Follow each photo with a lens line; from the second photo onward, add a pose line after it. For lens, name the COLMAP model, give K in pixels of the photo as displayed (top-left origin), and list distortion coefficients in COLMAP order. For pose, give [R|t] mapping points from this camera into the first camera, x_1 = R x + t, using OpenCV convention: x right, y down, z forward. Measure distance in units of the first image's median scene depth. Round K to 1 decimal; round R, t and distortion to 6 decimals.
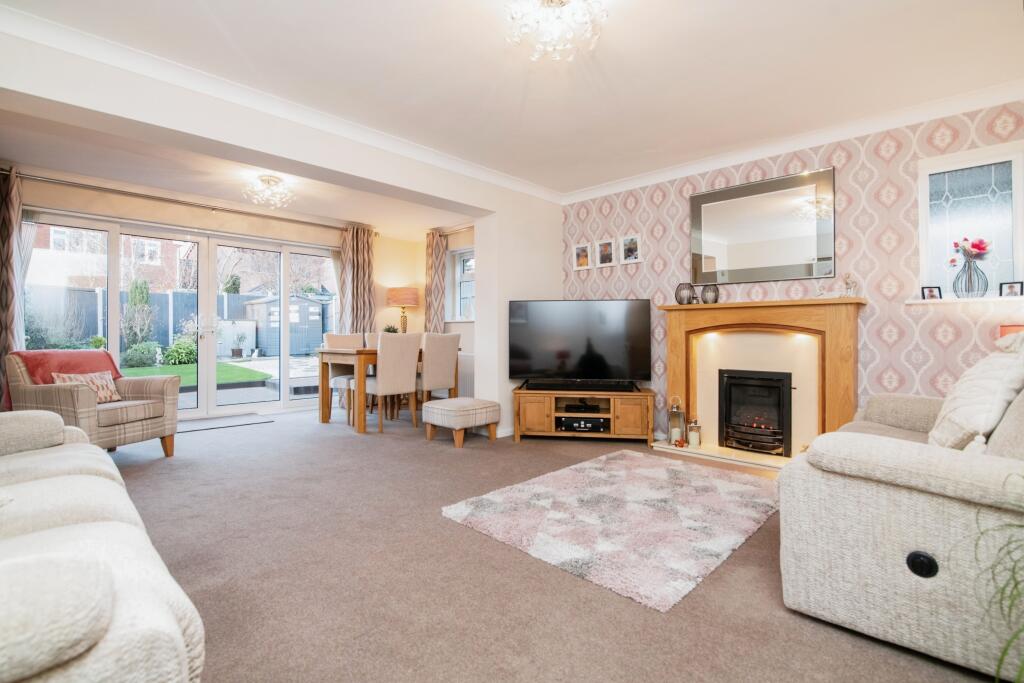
lens RADIAL K [[470.9, 0, 517.1], [0, 470.9, 337.2], [0, 0, 1]] dist [-0.014243, -0.000260]
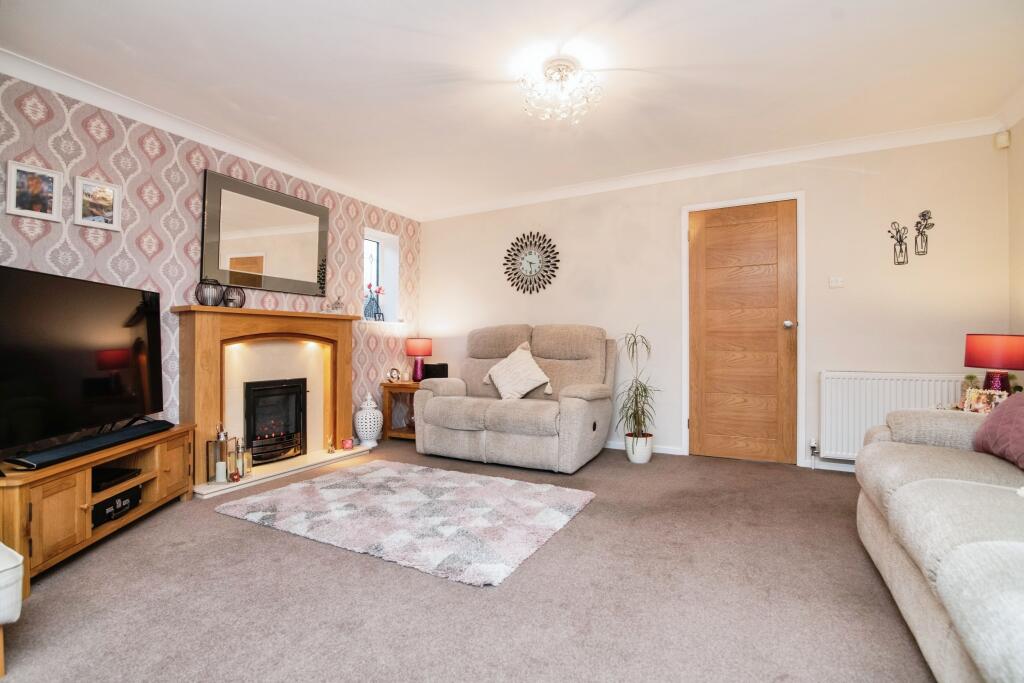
lens RADIAL K [[470.9, 0, 515.8], [0, 470.9, 342.0], [0, 0, 1]] dist [-0.014243, -0.000260]
pose [[-0.287026, -0.000949, 0.957922, -0.582905], [0.005858, 0.999979, 0.002746, -0.008628], [-0.957905, 0.006400, -0.287014, 0.777988]]
